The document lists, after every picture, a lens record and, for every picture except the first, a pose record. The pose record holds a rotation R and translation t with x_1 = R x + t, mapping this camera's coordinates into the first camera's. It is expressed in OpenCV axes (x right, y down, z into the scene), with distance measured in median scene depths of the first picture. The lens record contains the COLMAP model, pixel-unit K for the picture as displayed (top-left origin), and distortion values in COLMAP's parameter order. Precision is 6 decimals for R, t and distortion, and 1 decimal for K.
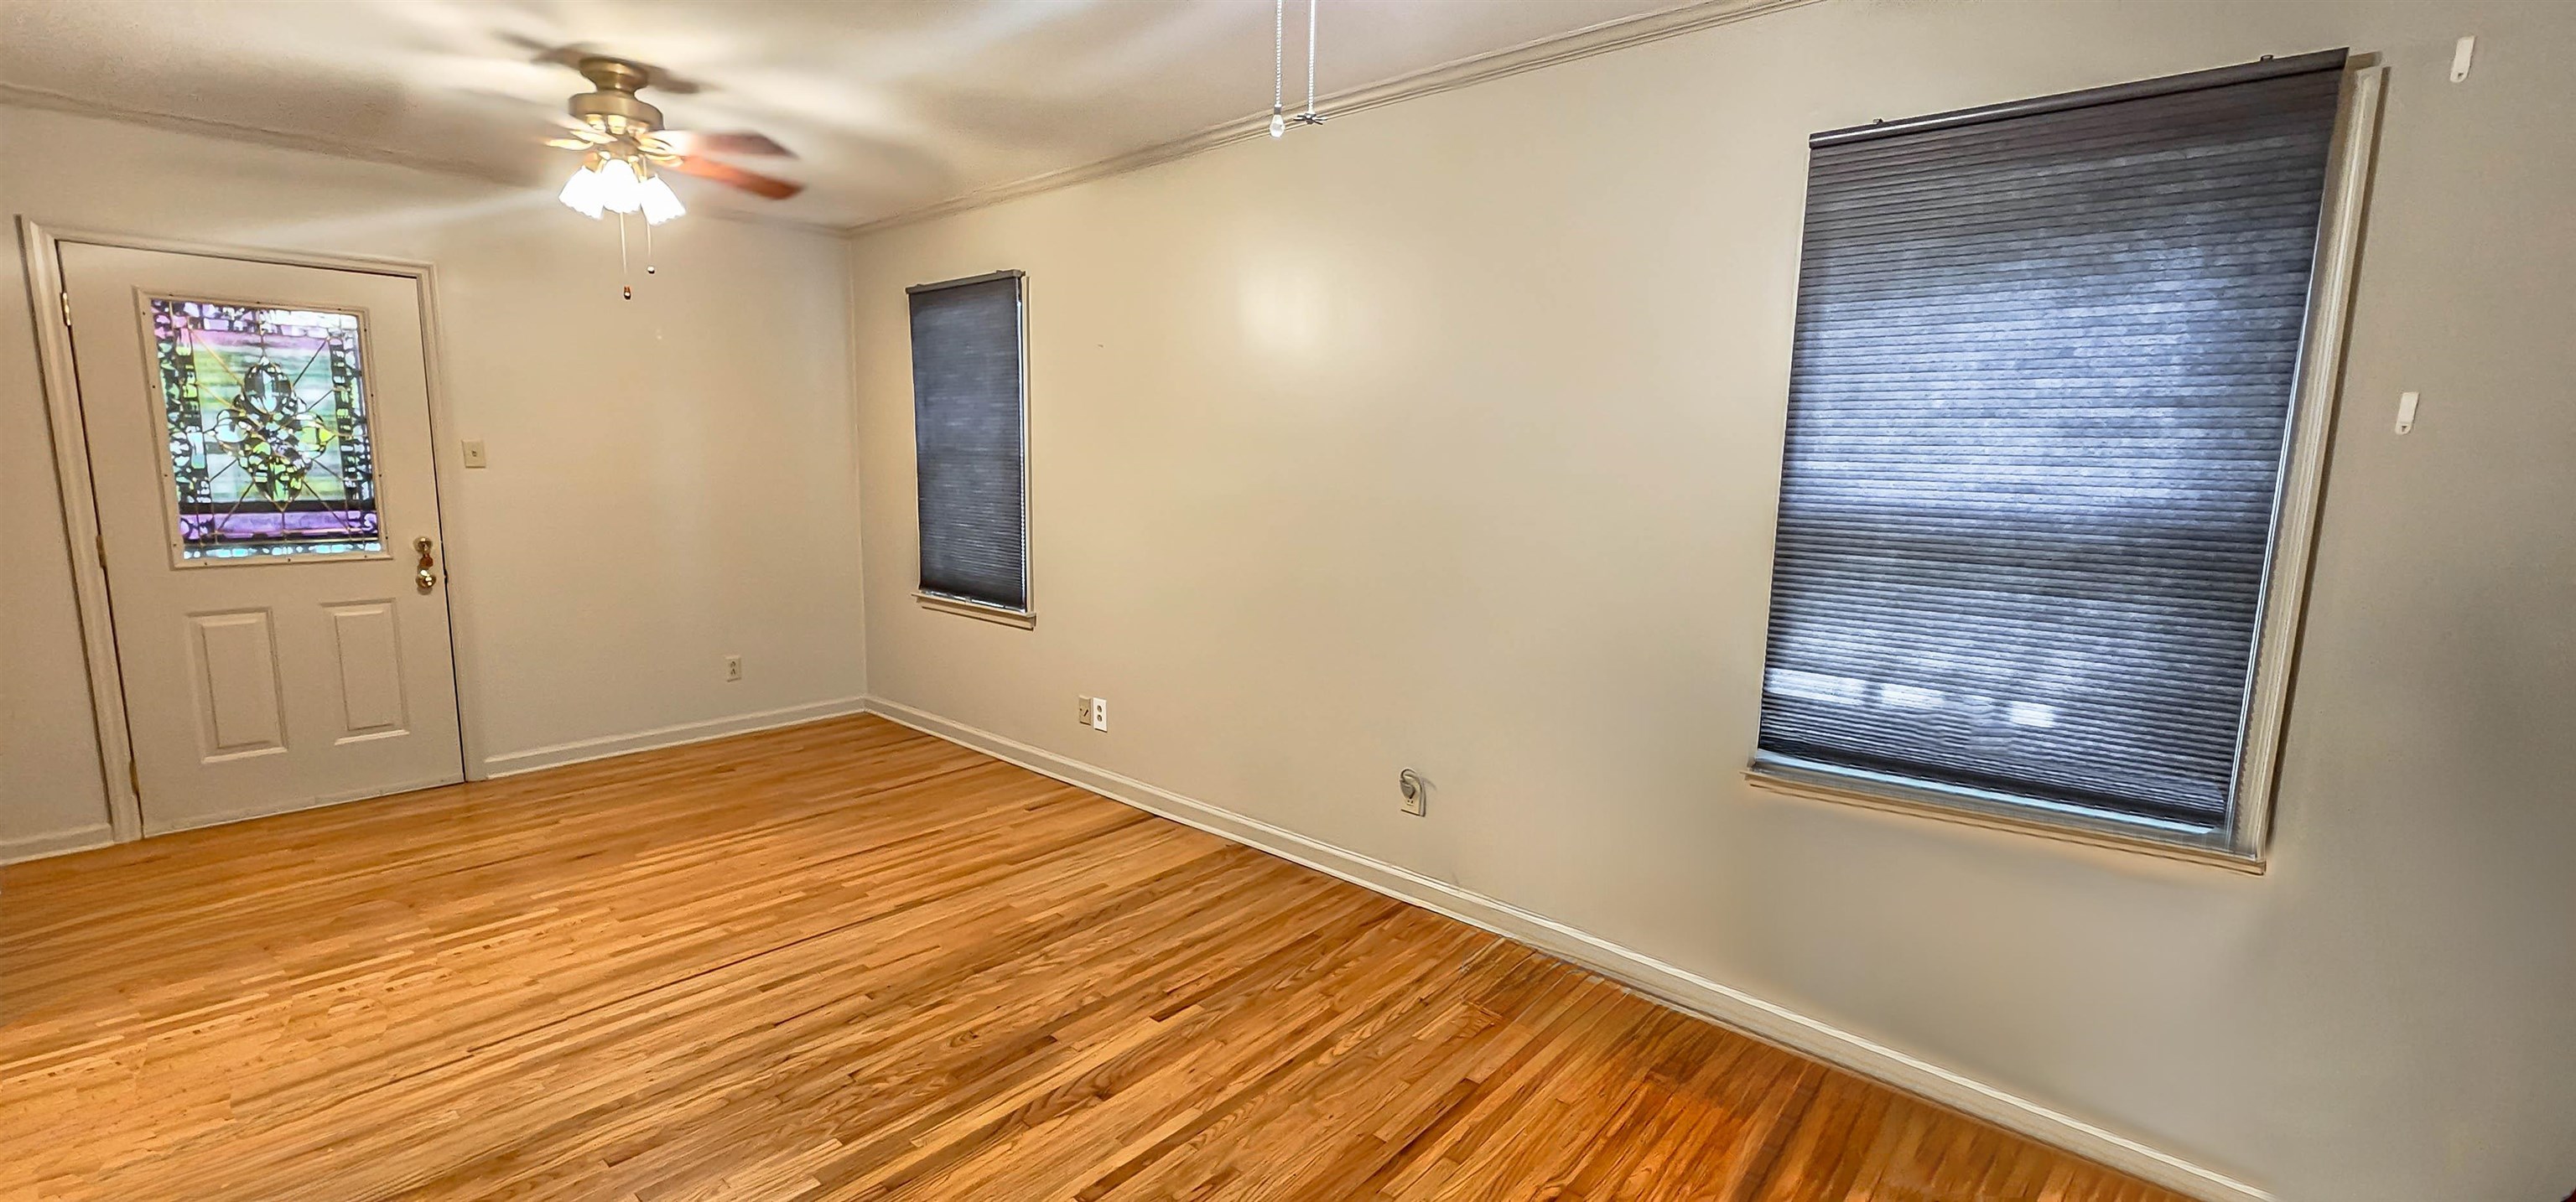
lens RADIAL K [[1049.8, 0, 1294.1], [0, 1049.8, 608.6], [0, 0, 1]] dist [-0.004003, -0.000344]
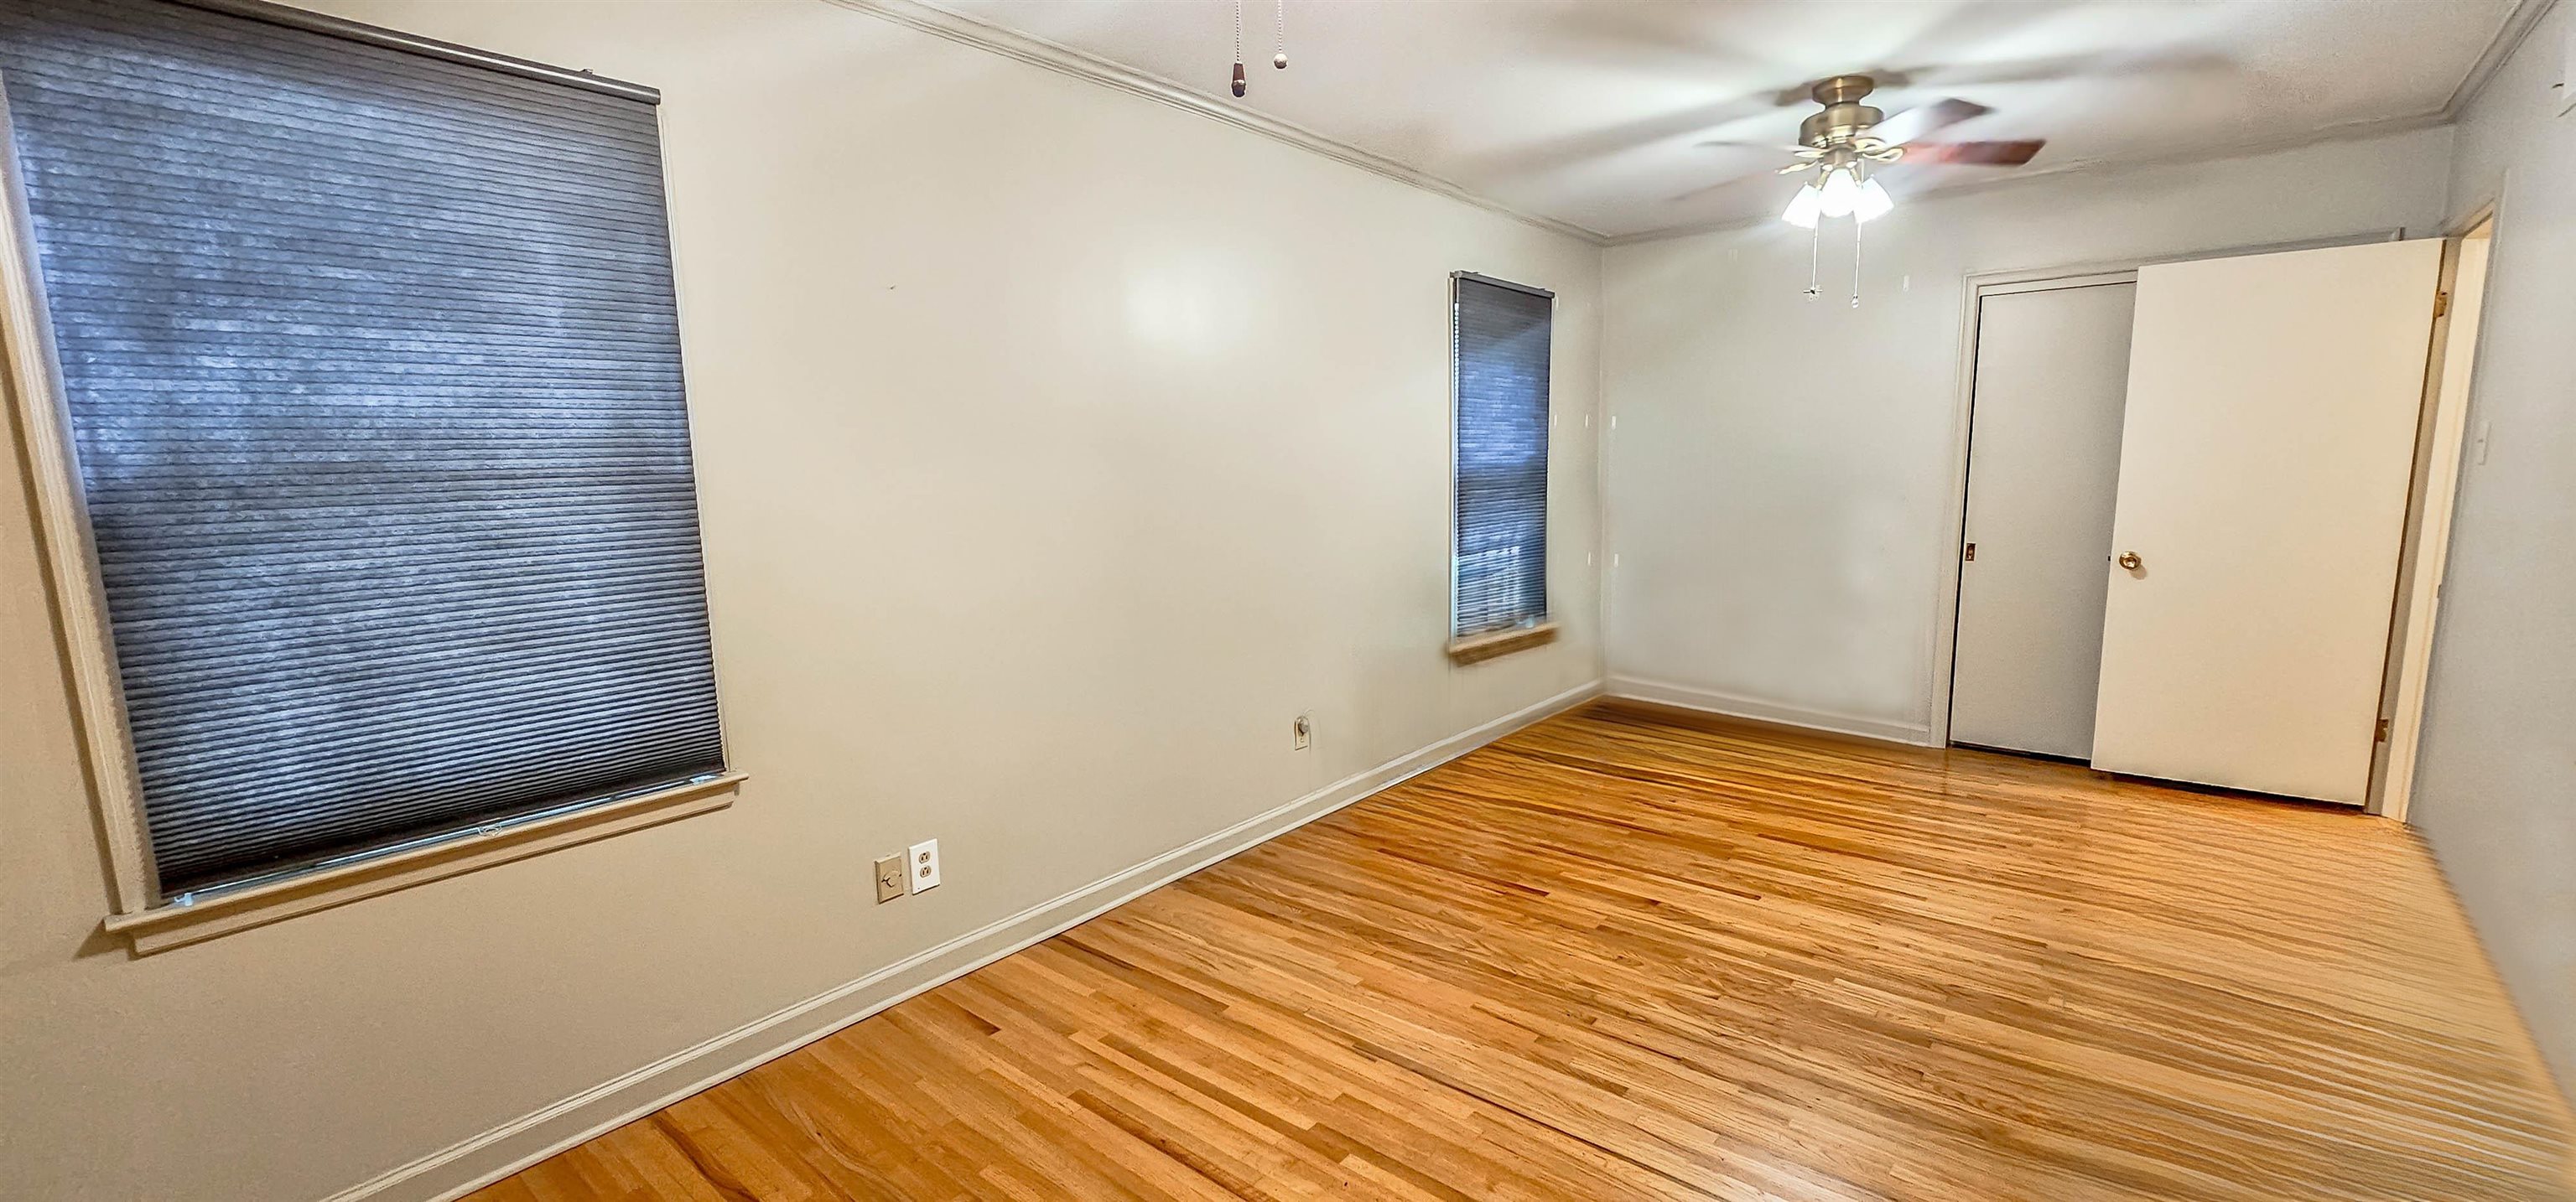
lens RADIAL K [[1049.8, 0, 1294.1], [0, 1049.8, 608.6], [0, 0, 1]] dist [-0.004003, -0.000344]
pose [[-0.017315, -0.166592, 0.985874, -1.030620], [0.164525, 0.972106, 0.167155, -0.158393], [-0.986221, 0.165095, 0.010576, 0.968043]]
